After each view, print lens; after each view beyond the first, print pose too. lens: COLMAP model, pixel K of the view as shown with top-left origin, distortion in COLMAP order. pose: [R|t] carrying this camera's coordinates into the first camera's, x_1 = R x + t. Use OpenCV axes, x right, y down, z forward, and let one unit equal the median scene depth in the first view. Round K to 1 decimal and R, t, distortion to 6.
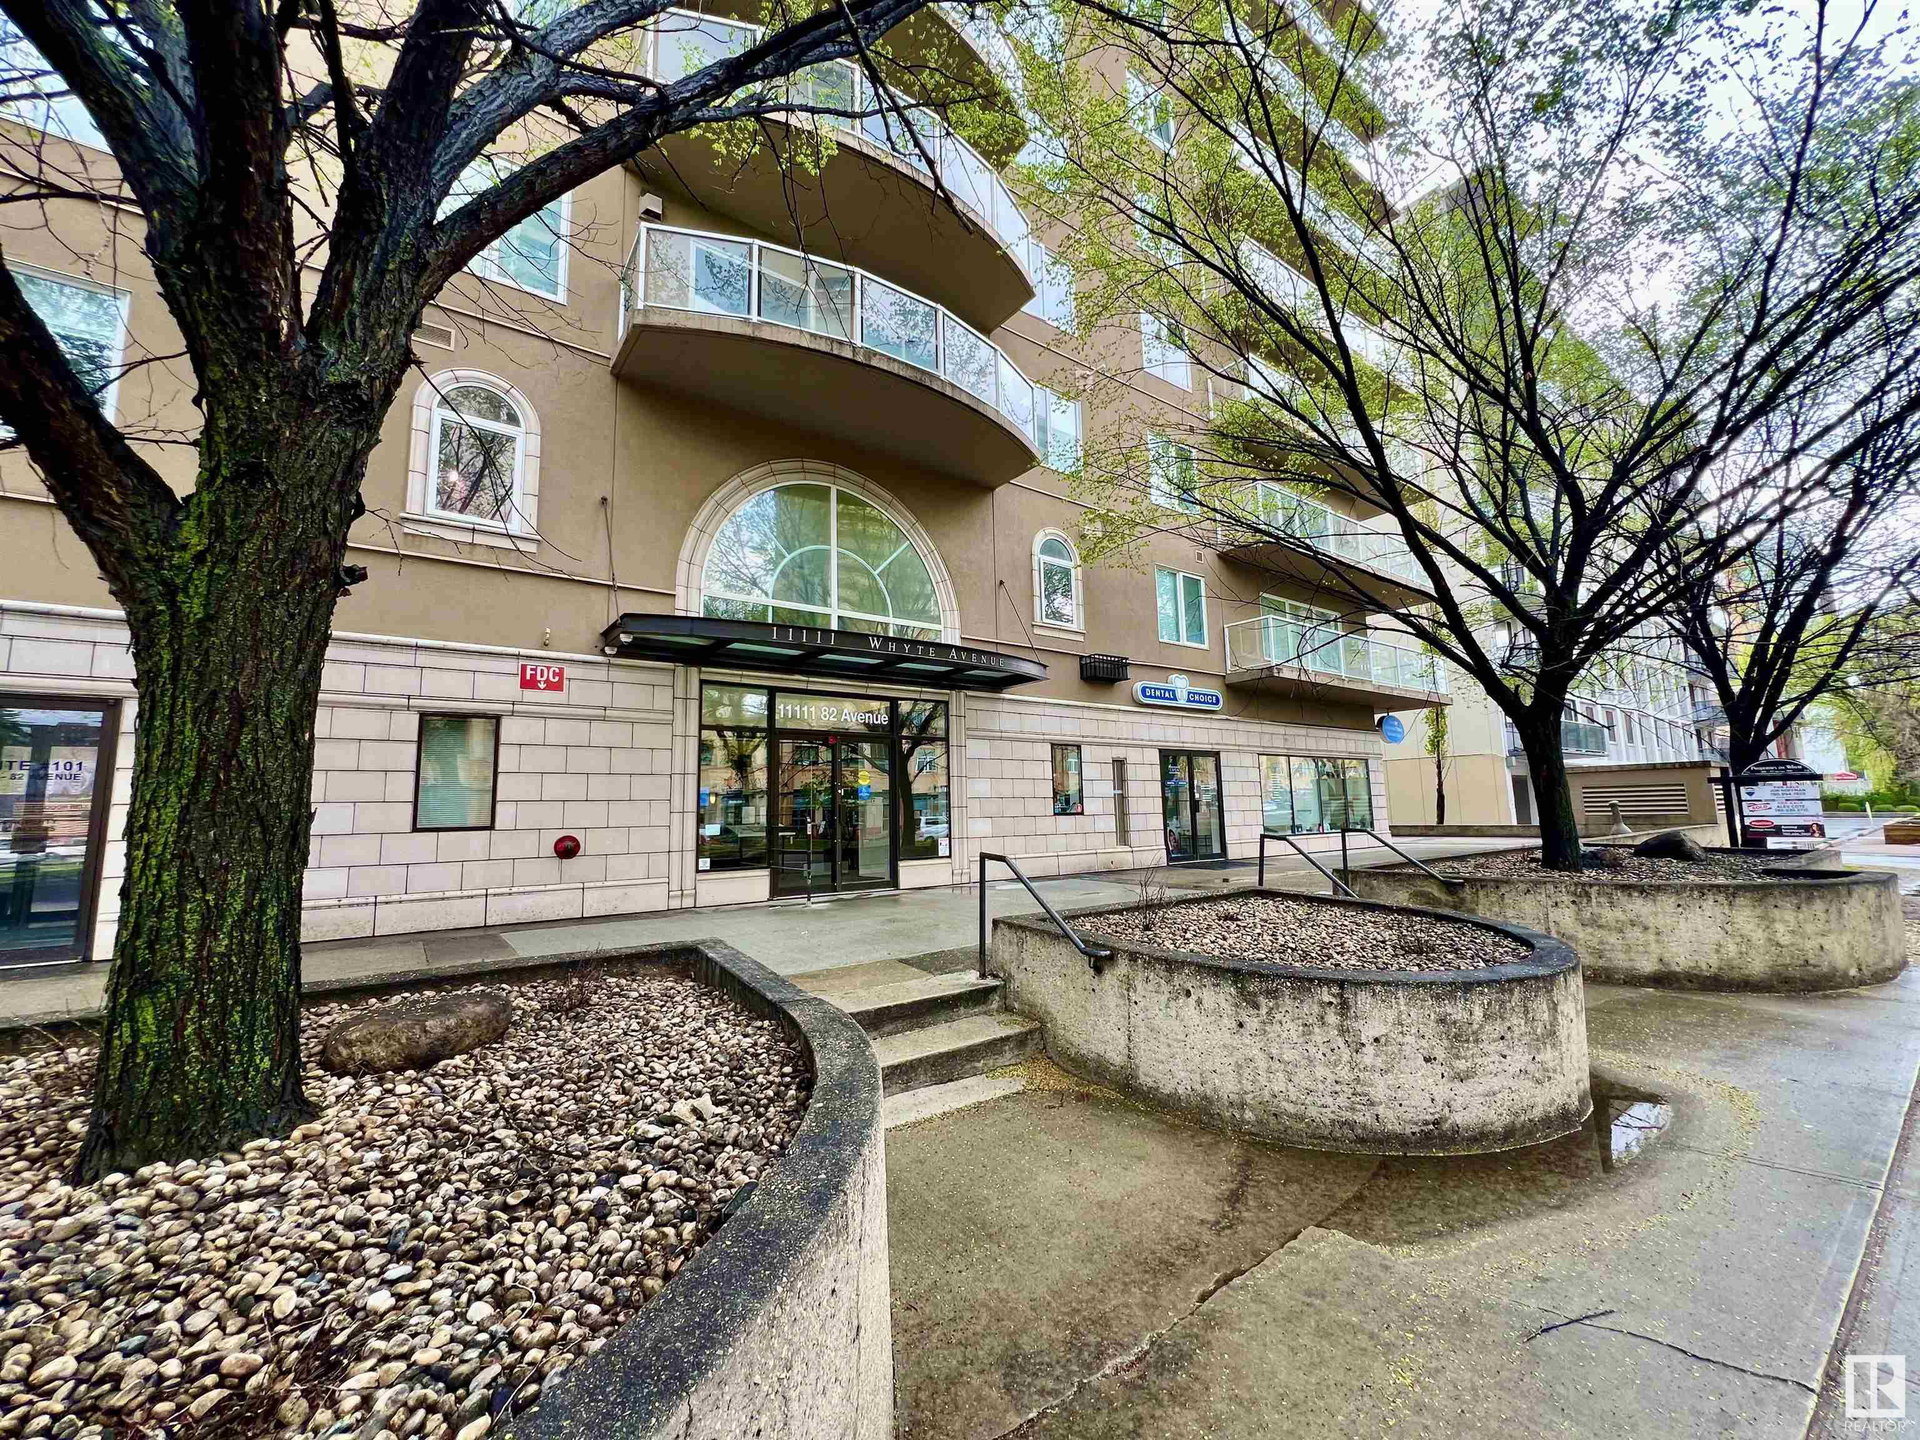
lens RADIAL K [[766.2, 0, 958.1], [0, 766.2, 715.8], [0, 0, 1]] dist [-0.001588, 0.000285]
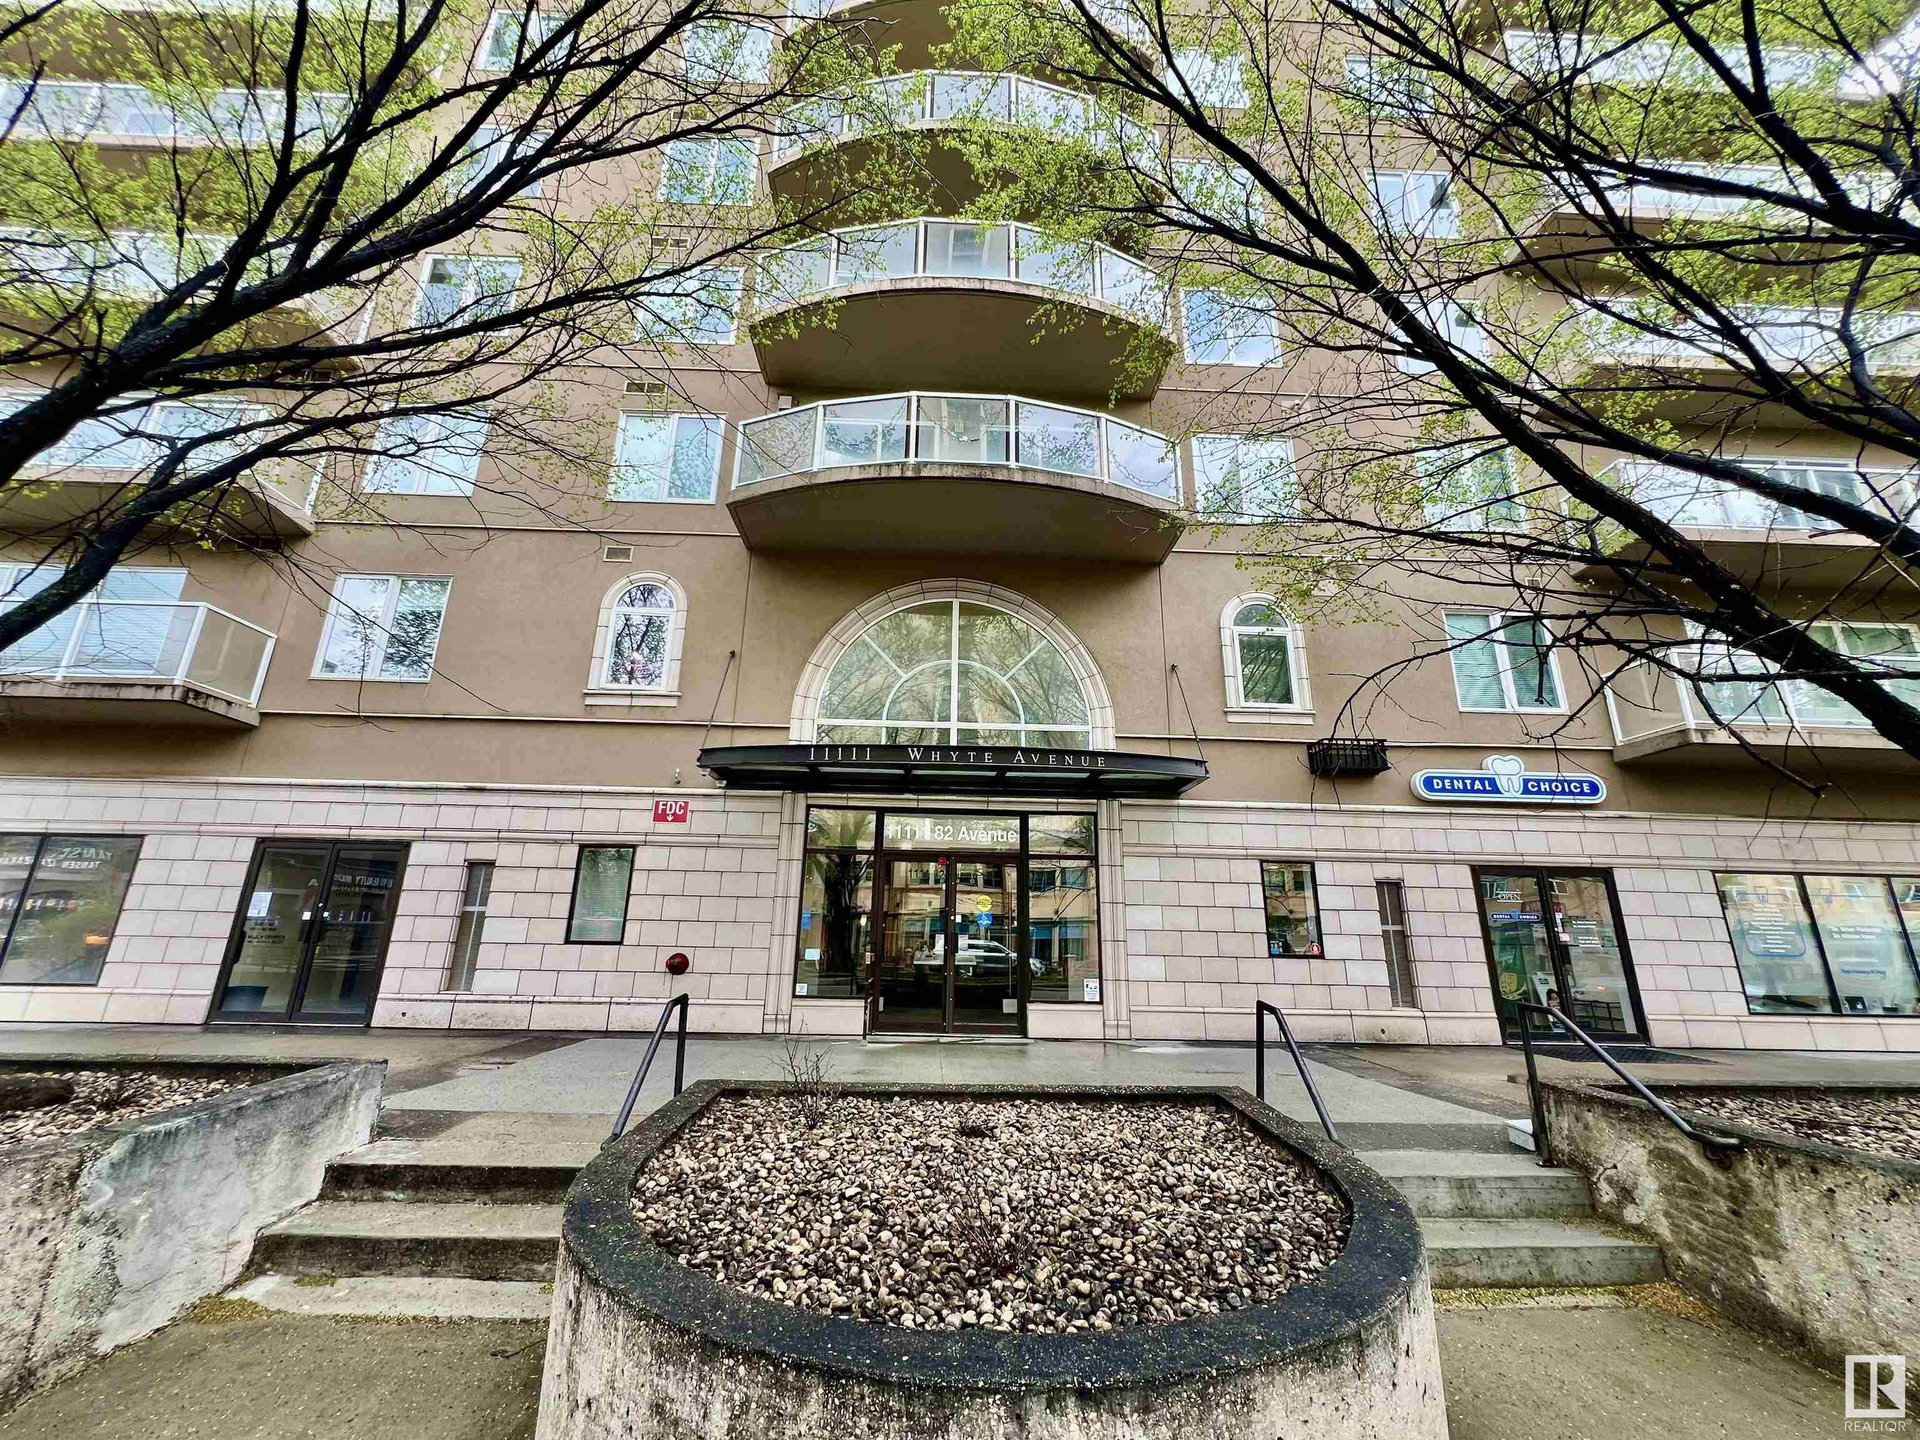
lens RADIAL K [[766.2, 0, 958.1], [0, 766.2, 715.8], [0, 0, 1]] dist [-0.001588, 0.000285]
pose [[0.826994, -0.123303, -0.548523, 0.343584], [0.034804, 0.985010, -0.168948, 0.013841], [0.561133, 0.120628, 0.818889, 0.199181]]
